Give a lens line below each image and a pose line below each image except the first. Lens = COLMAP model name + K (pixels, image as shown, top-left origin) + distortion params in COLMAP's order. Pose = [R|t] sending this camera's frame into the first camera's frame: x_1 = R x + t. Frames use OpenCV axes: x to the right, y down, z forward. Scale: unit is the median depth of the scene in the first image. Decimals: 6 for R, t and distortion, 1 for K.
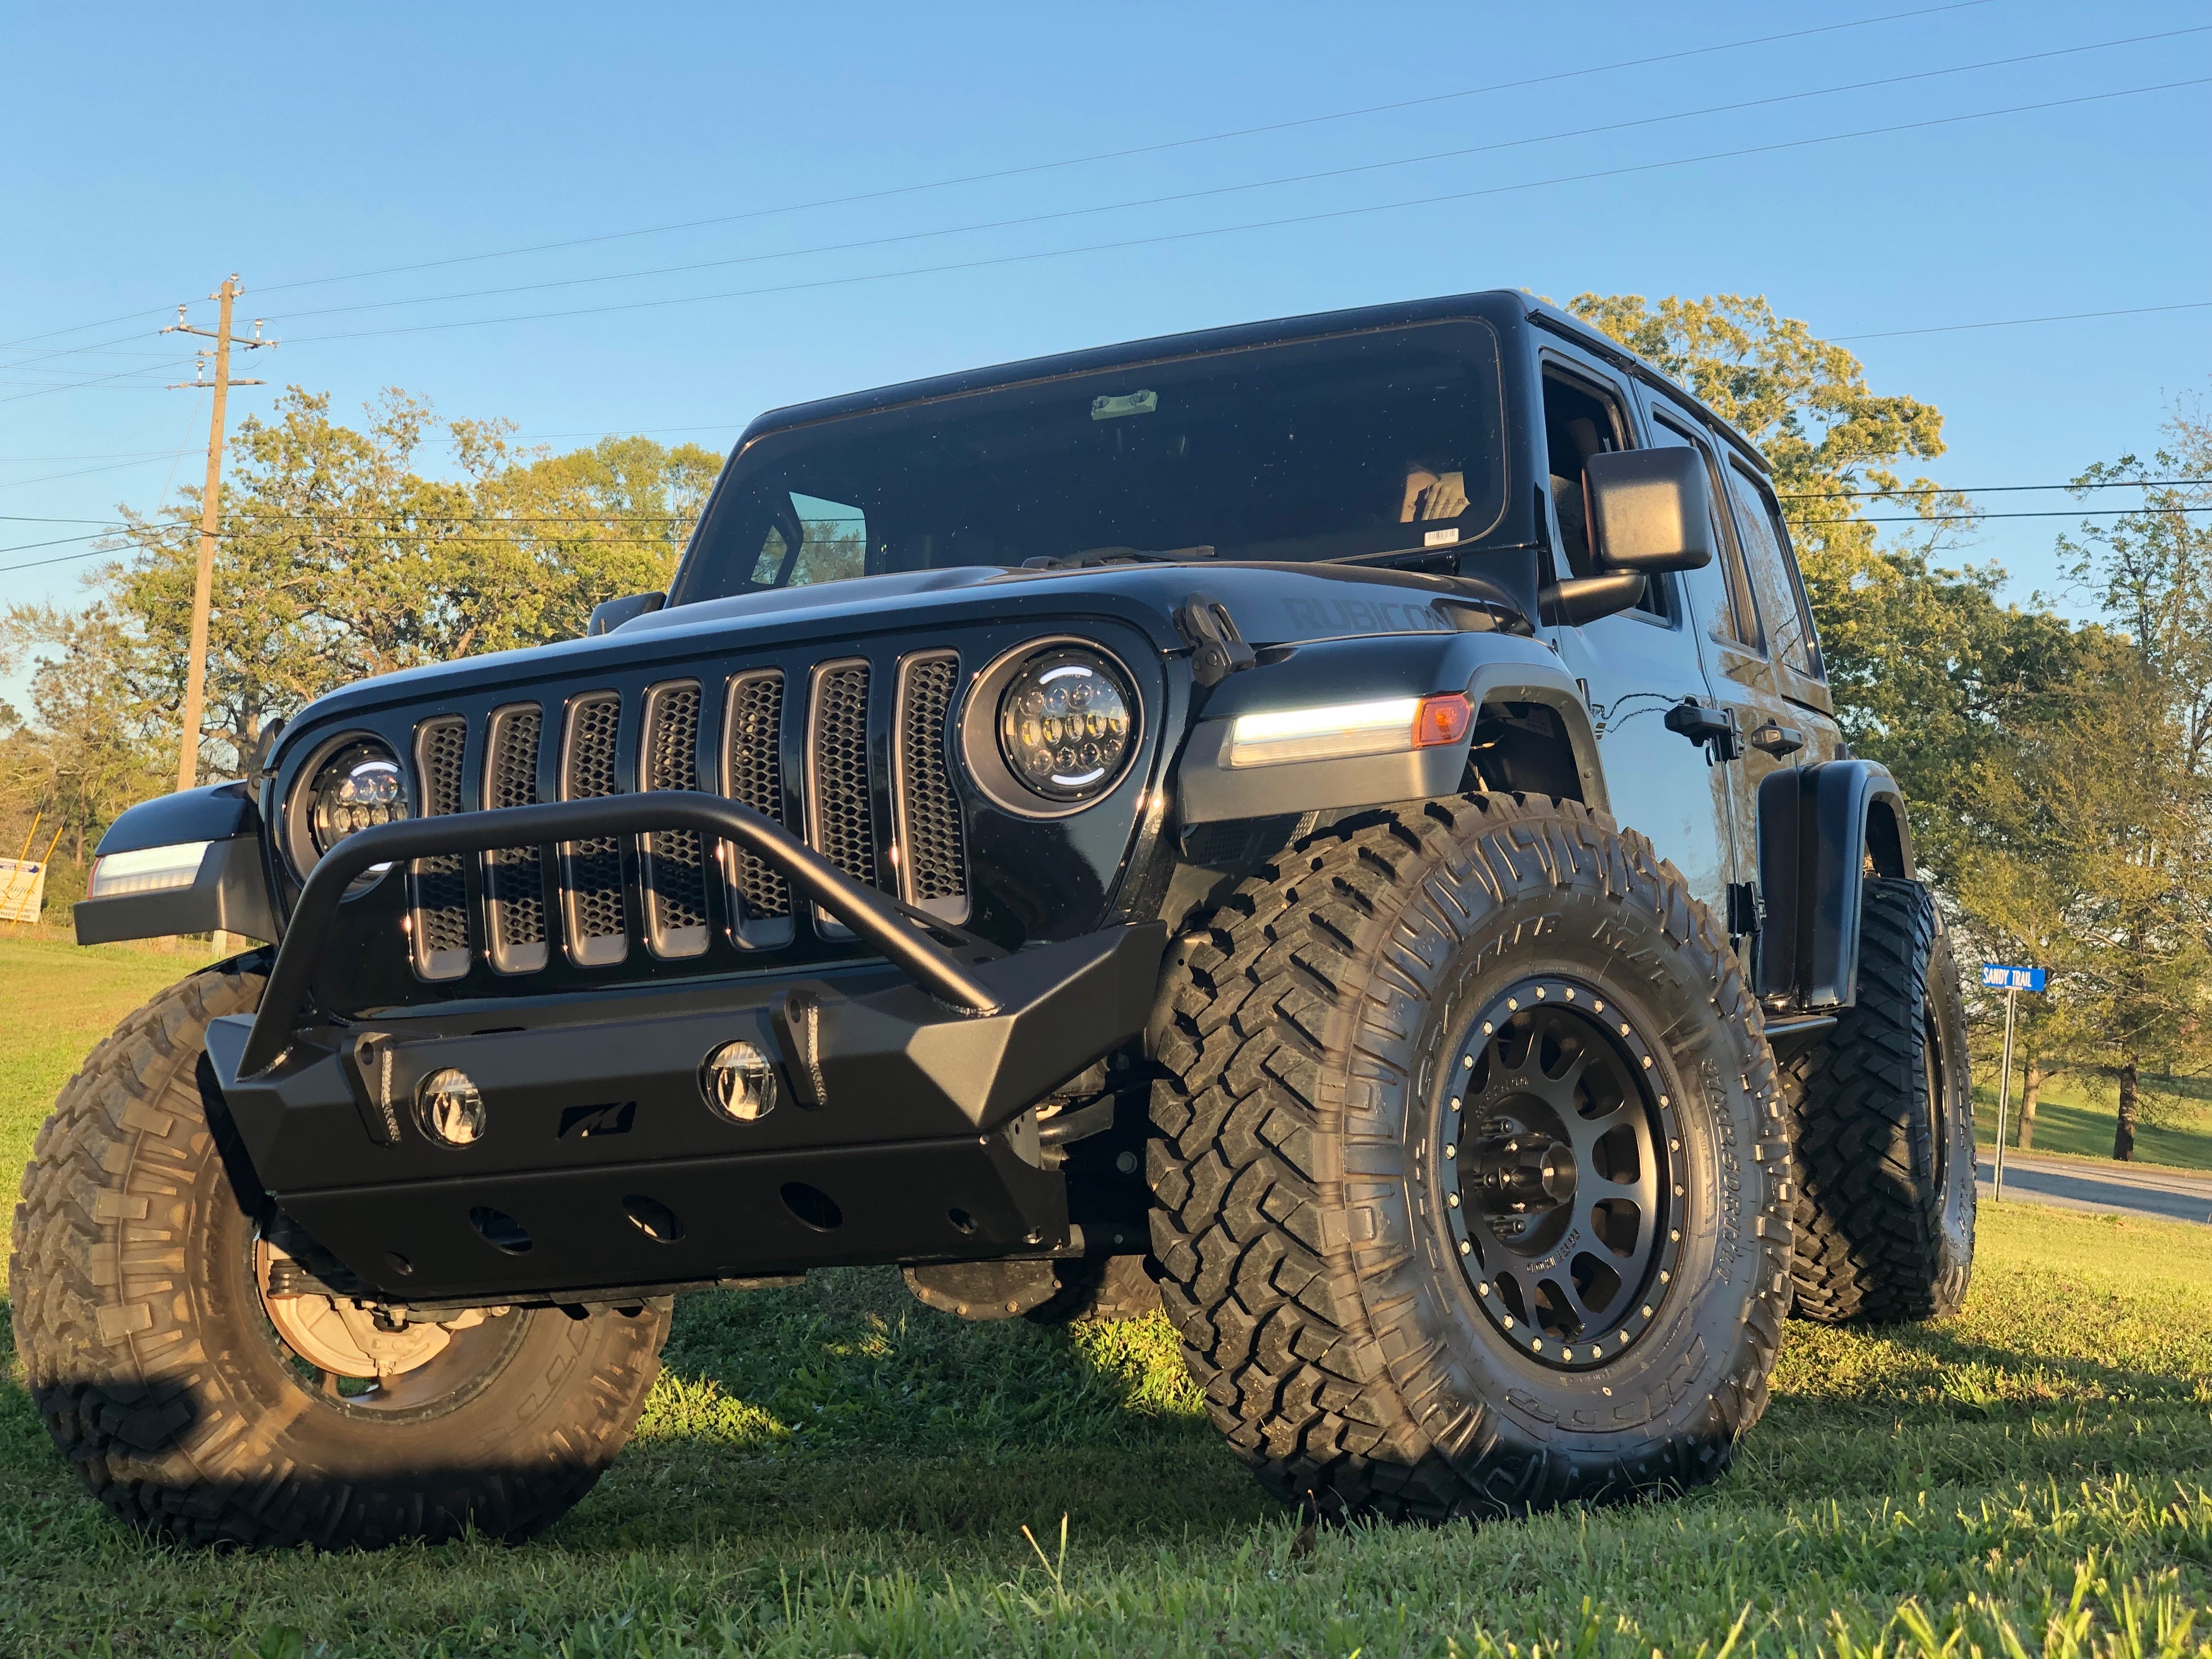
lens RADIAL K [[3338.7, 0, 1092.4], [0, 3338.7, 836.5], [0, 0, 1]] dist [0.017502, 0.003348]
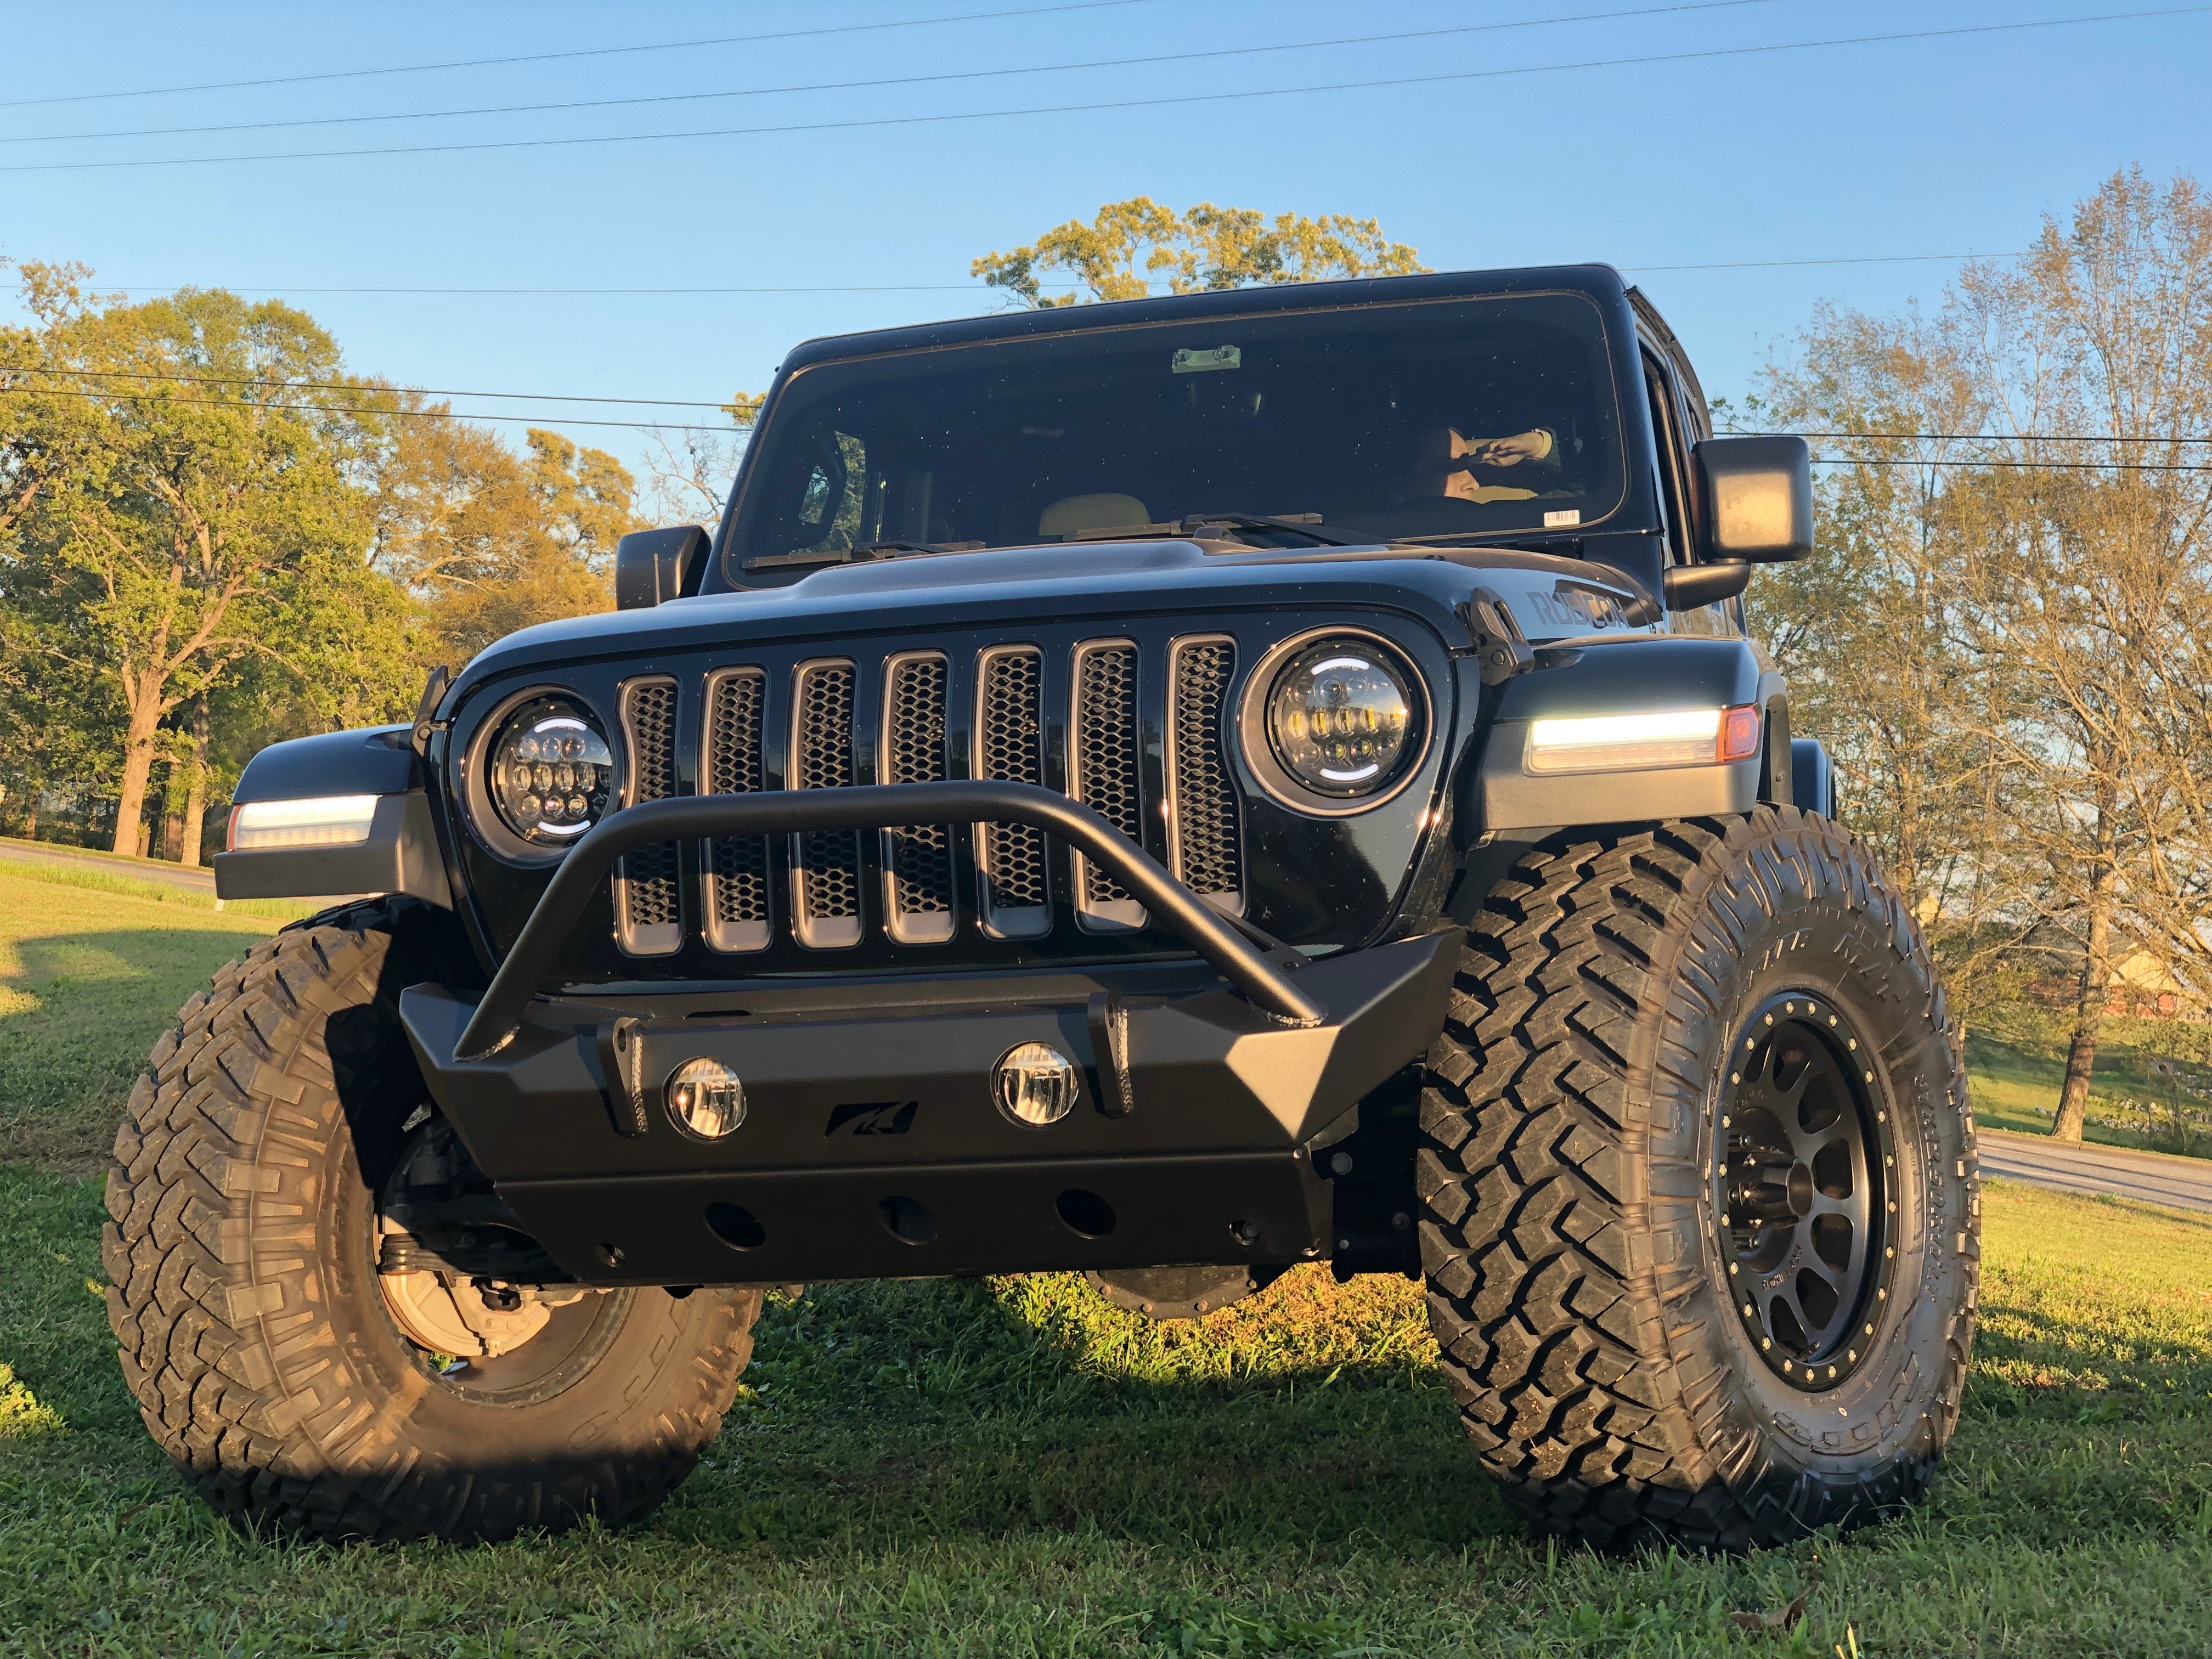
lens RADIAL K [[3366.0, 0, 1112.2], [0, 3366.0, 824.5], [0, 0, 1]] dist [-0.020879, 0.531941]
pose [[0.991548, 0.036763, 0.124425, -0.191836], [-0.040024, 0.998915, 0.023809, -0.023137], [-0.123414, -0.028588, 0.991943, 0.039270]]
